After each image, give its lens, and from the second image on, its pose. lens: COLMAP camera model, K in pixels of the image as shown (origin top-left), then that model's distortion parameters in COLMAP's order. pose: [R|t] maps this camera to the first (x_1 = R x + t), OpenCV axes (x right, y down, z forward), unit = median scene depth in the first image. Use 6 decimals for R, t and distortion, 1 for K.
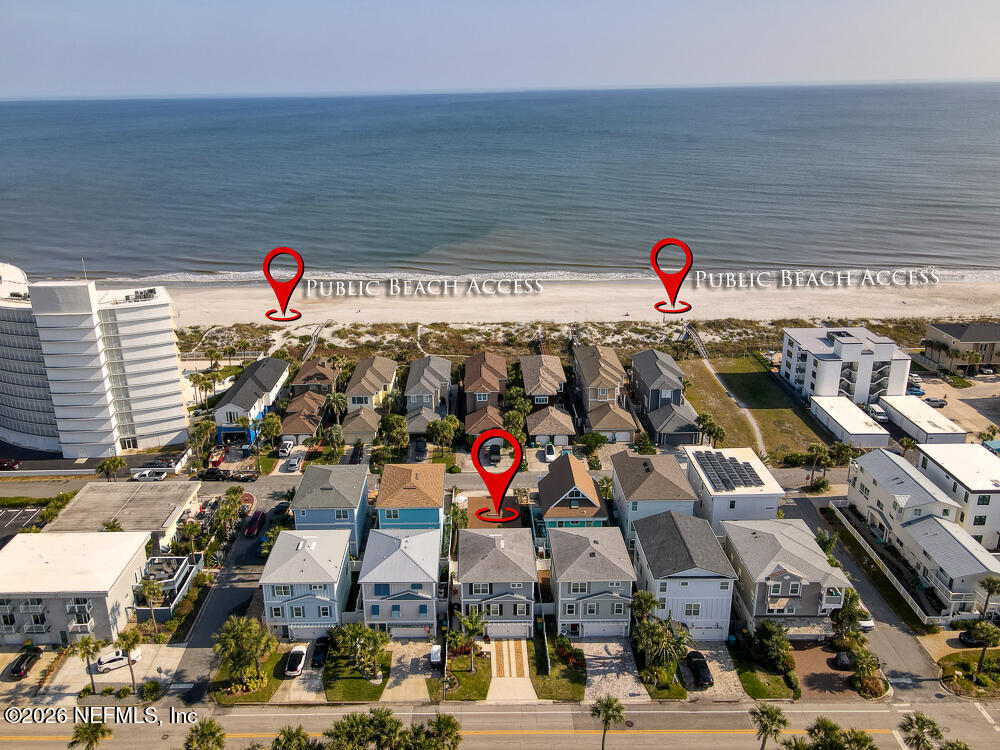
lens RADIAL K [[745.9, 0, 445.1], [0, 745.9, 372.7], [0, 0, 1]] dist [-0.000272, 0.006151]
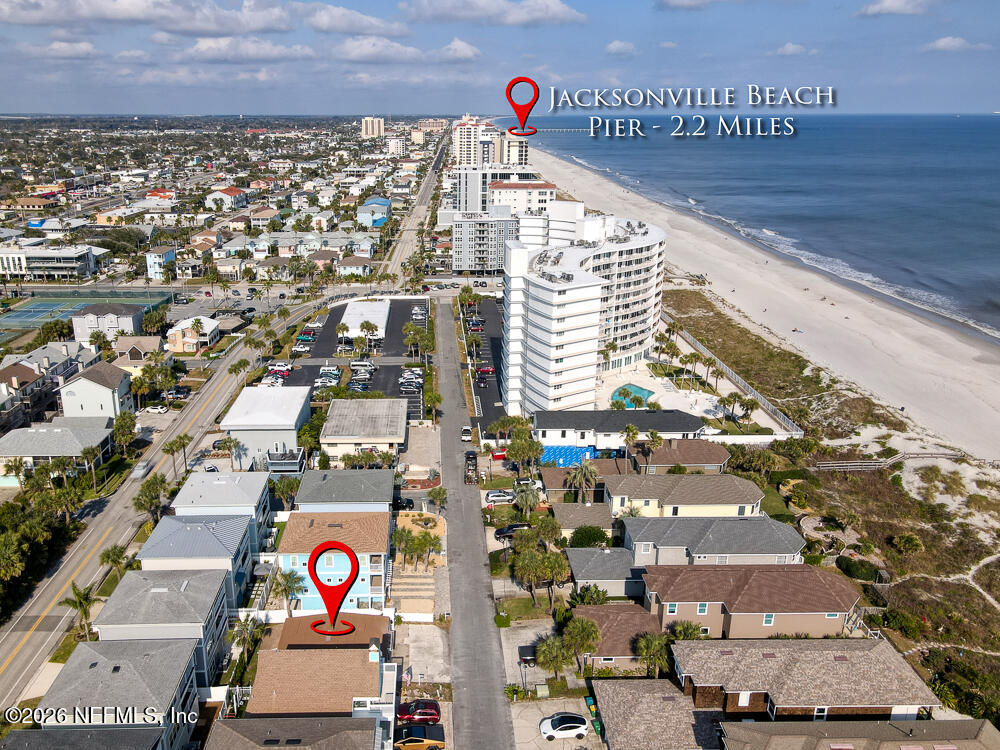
lens RADIAL K [[745.9, 0, 445.1], [0, 745.9, 372.7], [0, 0, 1]] dist [-0.000272, 0.006151]
pose [[0.044277, 0.356298, -0.933323, 0.499406], [-0.363718, 0.875871, 0.317111, -0.230289], [0.930456, 0.325426, 0.168373, 0.692226]]
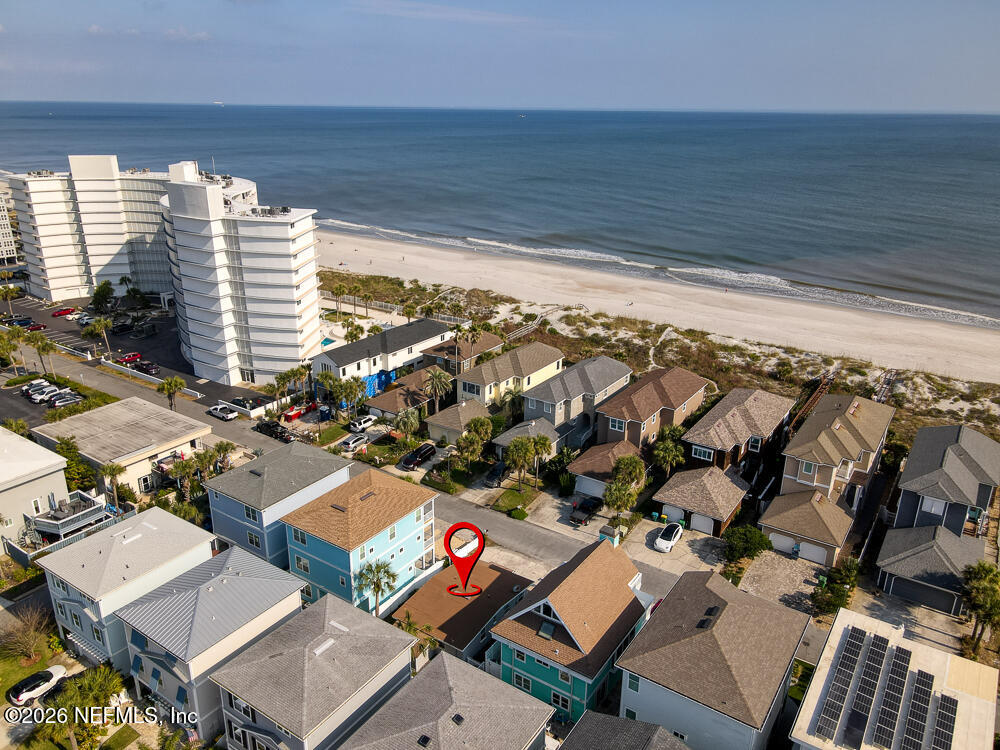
lens RADIAL K [[725.1, 0, 485.3], [0, 725.1, 399.9], [0, 0, 1]] dist [0.007057, 0.006198]
pose [[0.836023, 0.237370, -0.494692, 0.260657], [-0.227192, 0.970418, 0.081687, -0.014594], [0.499449, 0.044098, 0.865221, 0.374119]]
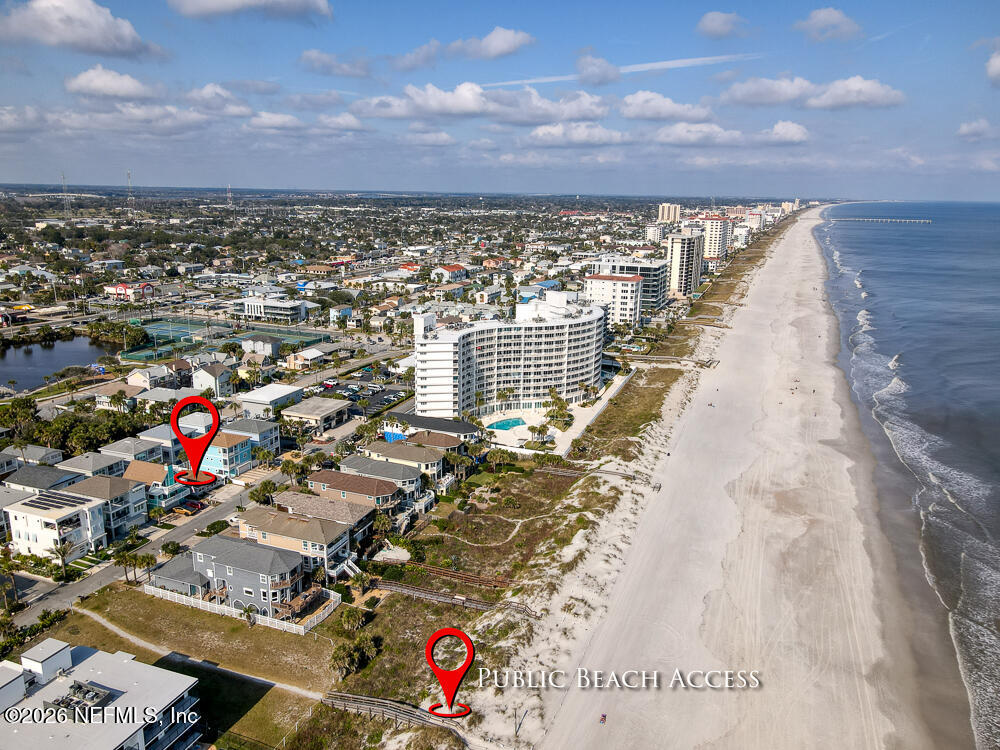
lens RADIAL K [[745.9, 0, 445.1], [0, 745.9, 372.7], [0, 0, 1]] dist [-0.000272, 0.006151]
pose [[-0.363948, 0.244434, -0.898773, 0.958660], [-0.341563, 0.862701, 0.372936, -0.598167], [0.866531, 0.442717, -0.230489, 1.346771]]
